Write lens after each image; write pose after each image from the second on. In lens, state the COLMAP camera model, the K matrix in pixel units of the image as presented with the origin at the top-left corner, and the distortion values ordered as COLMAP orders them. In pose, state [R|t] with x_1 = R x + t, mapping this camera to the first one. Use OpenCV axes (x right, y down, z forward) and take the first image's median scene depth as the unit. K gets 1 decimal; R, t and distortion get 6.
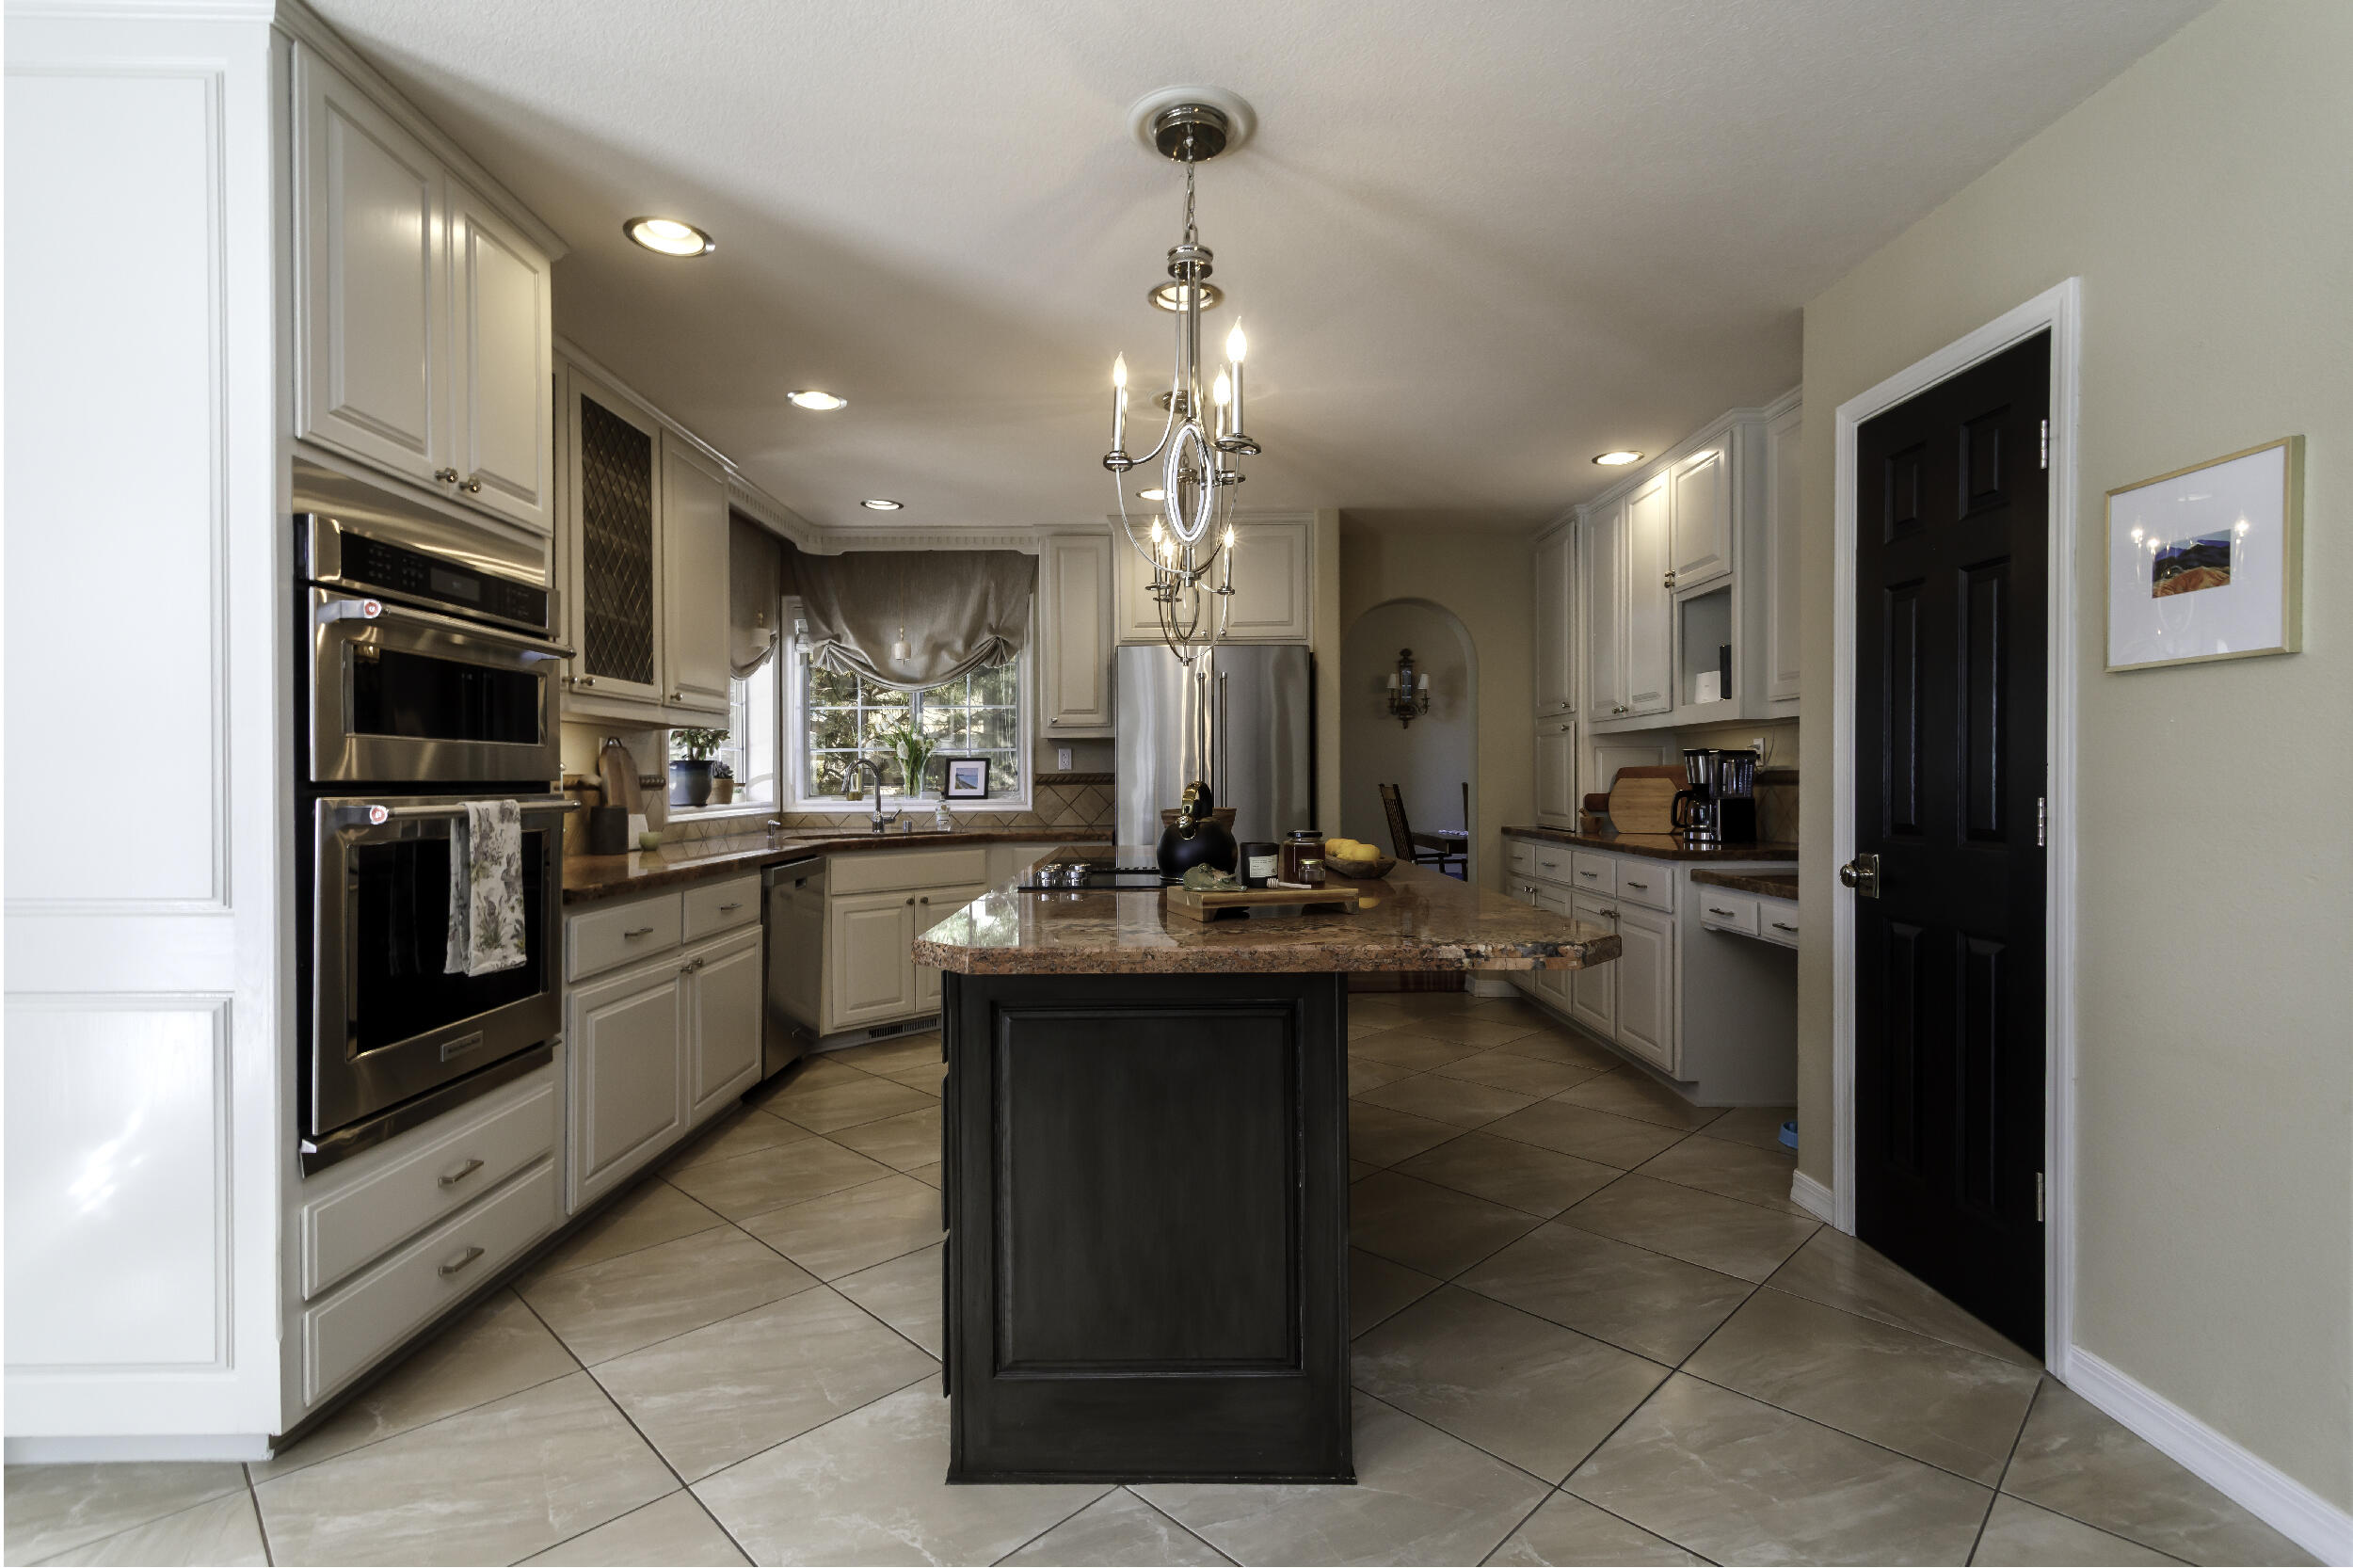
lens RADIAL K [[1091.5, 0, 1176.5], [0, 1091.5, 784.0], [0, 0, 1]] dist [0.000838, 0.000309]
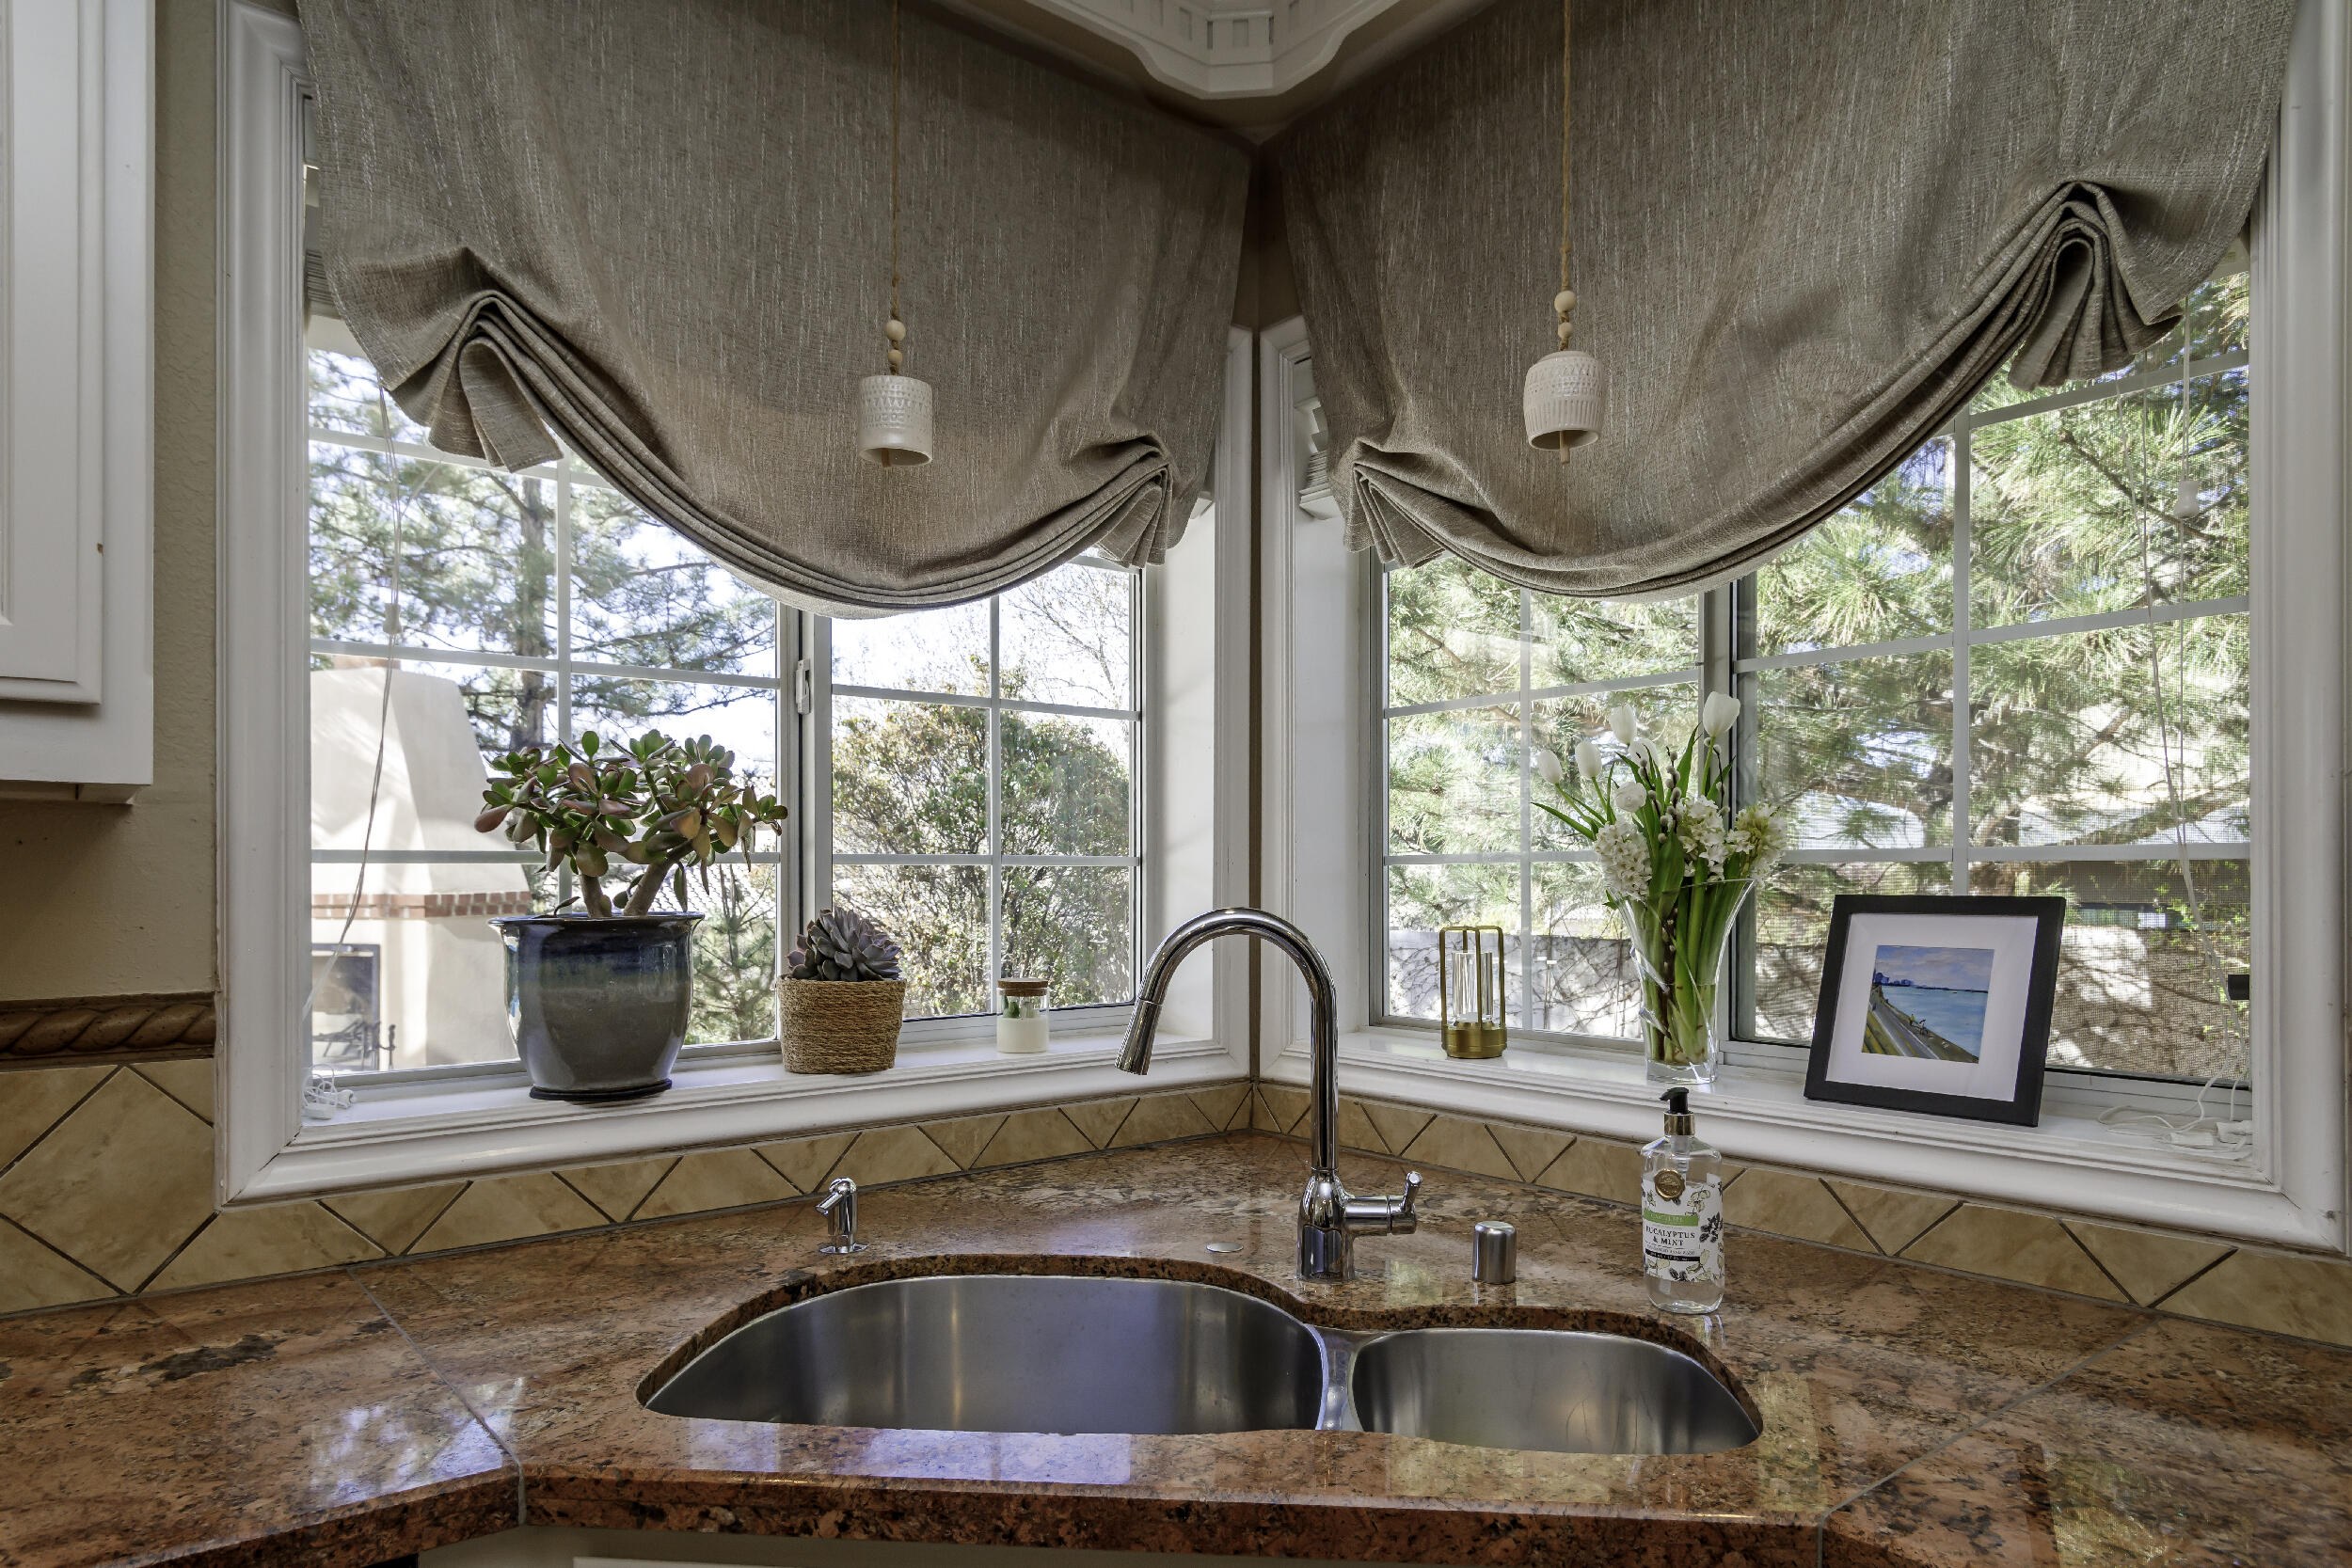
lens RADIAL K [[1425.0, 0, 1186.4], [0, 1425.0, 893.1], [0, 0, 1]] dist [0.003056, -0.000004]
pose [[0.625546, 0.008428, -0.780142, -0.096004], [-0.006238, 0.999964, 0.005801, -0.032109], [0.780162, 0.001237, 0.625576, 0.935178]]
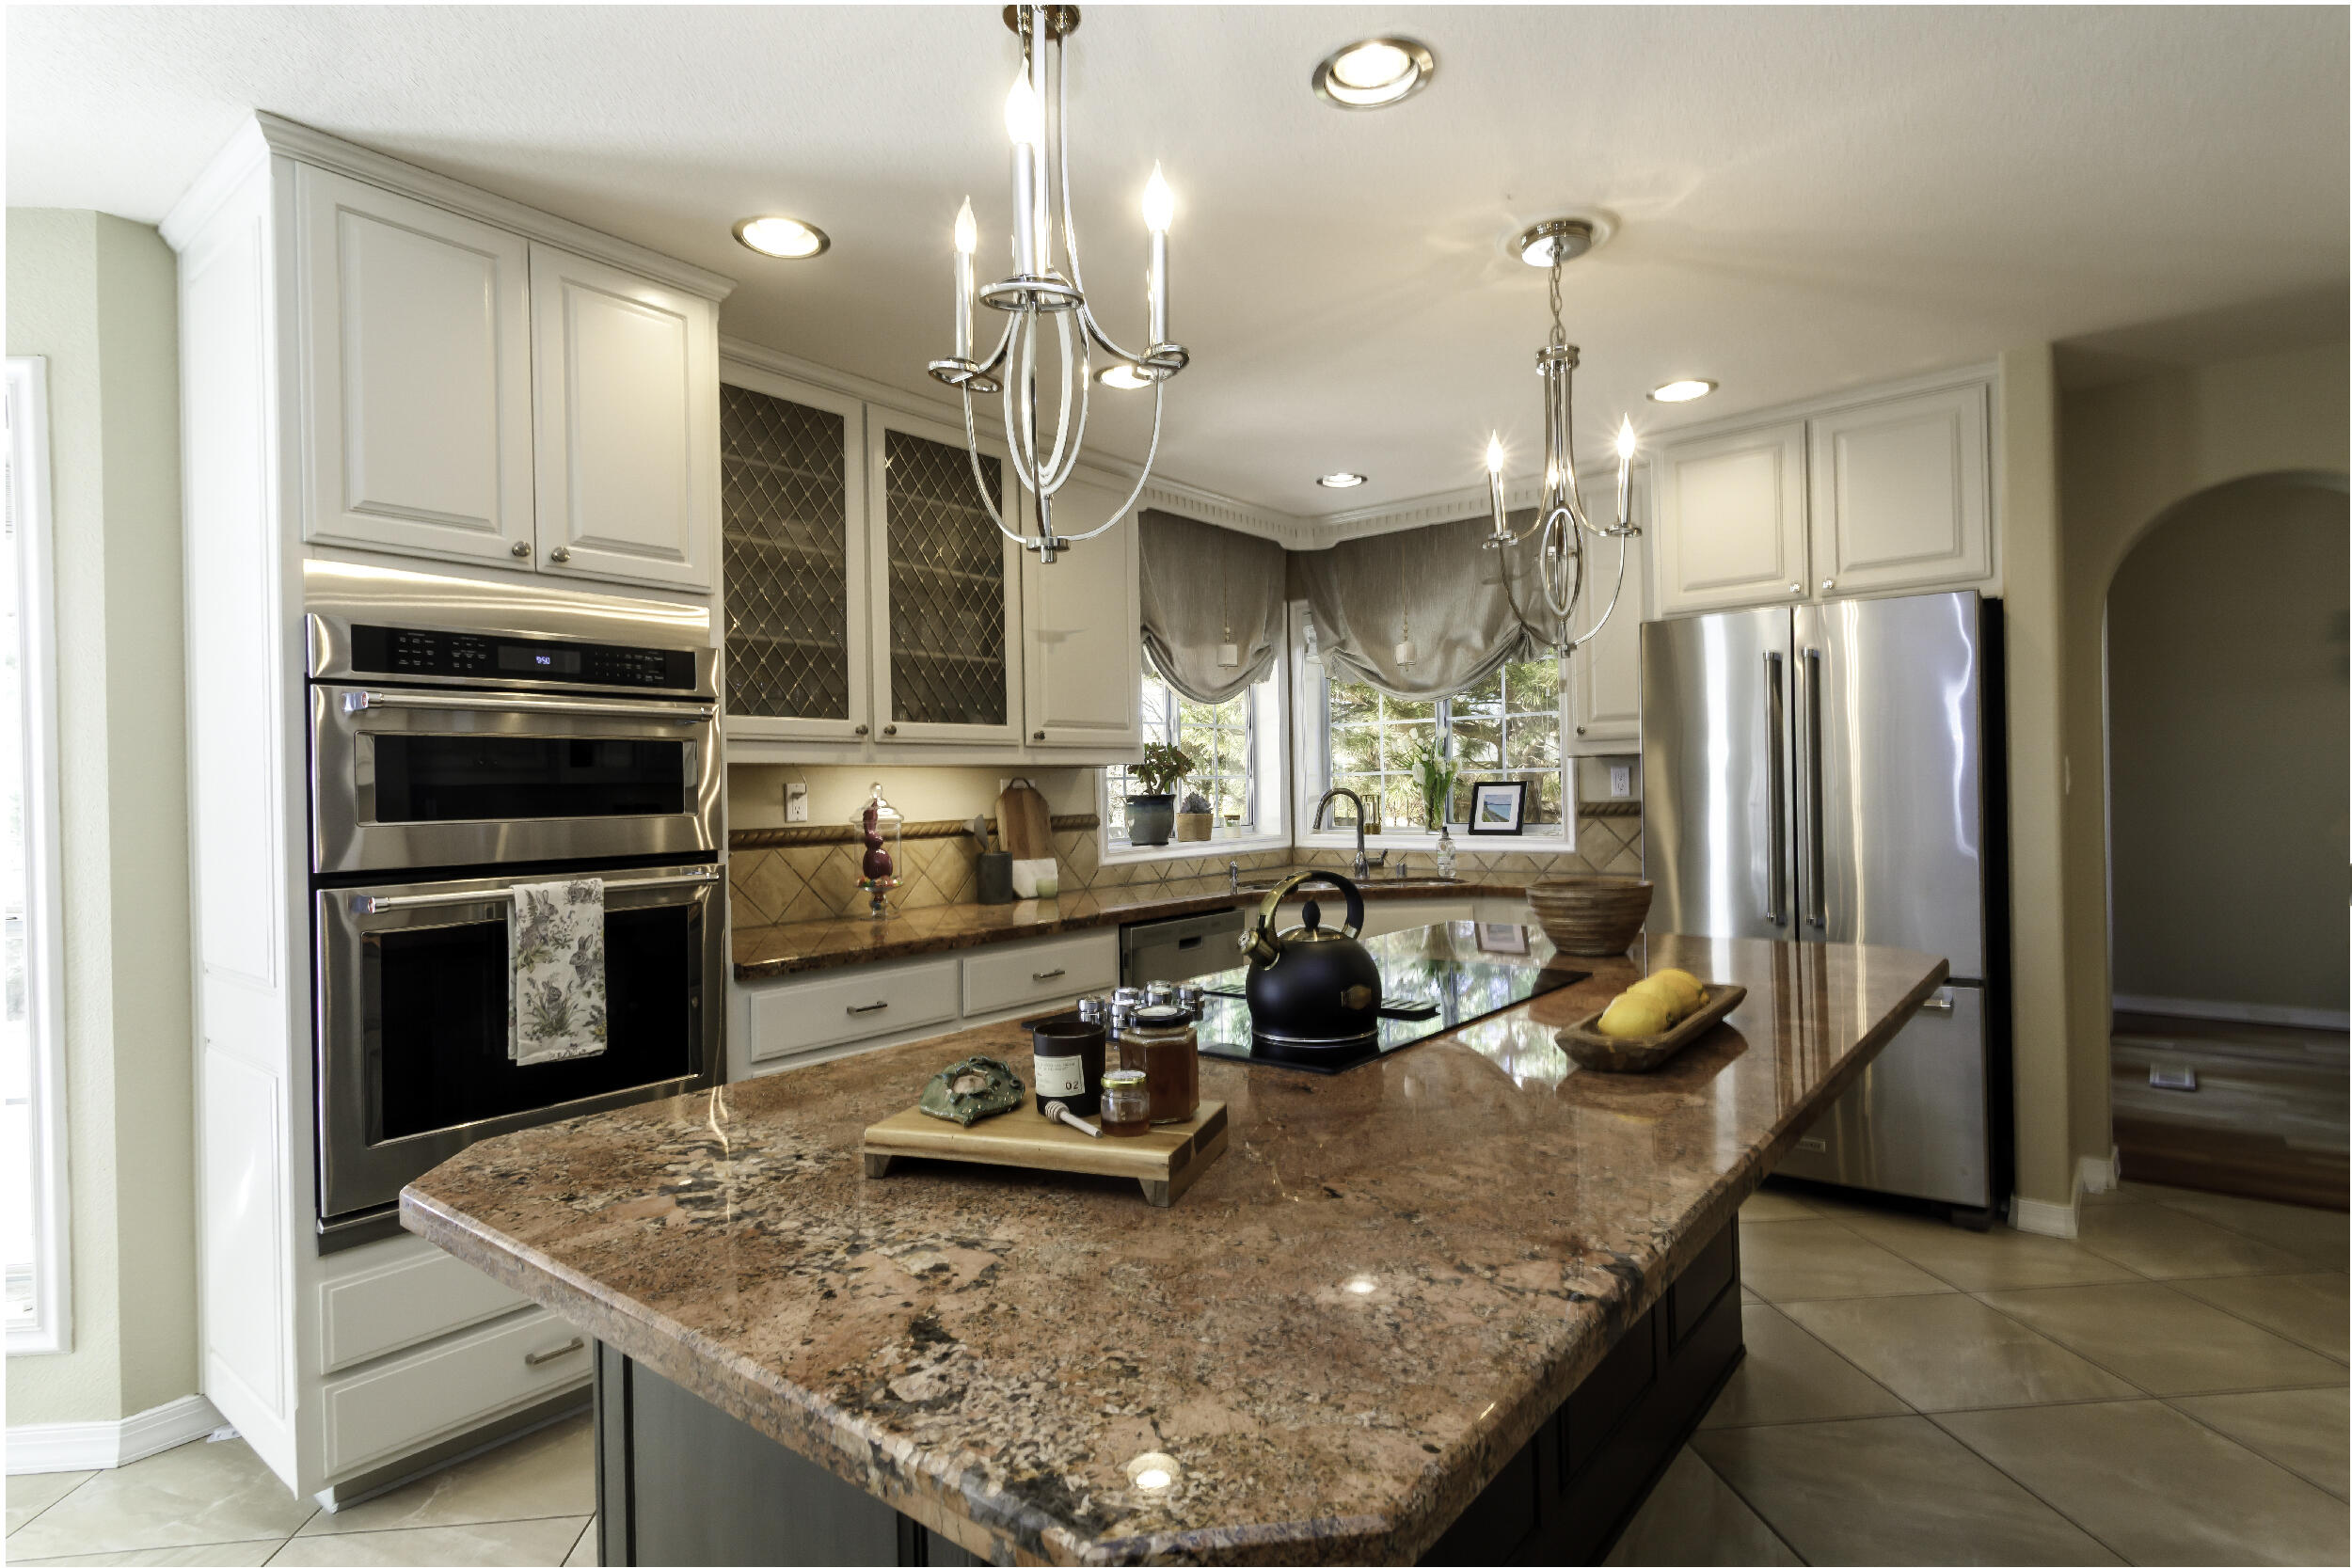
lens RADIAL K [[1173.1, 0, 1167.5], [0, 1173.1, 788.0], [0, 0, 1]] dist [0.004681, -0.000935]
pose [[0.767458, -0.012398, -0.640979, 0.210603], [0.014625, 0.999891, -0.001829, -0.026995], [0.640932, -0.007971, 0.767556, 0.259949]]
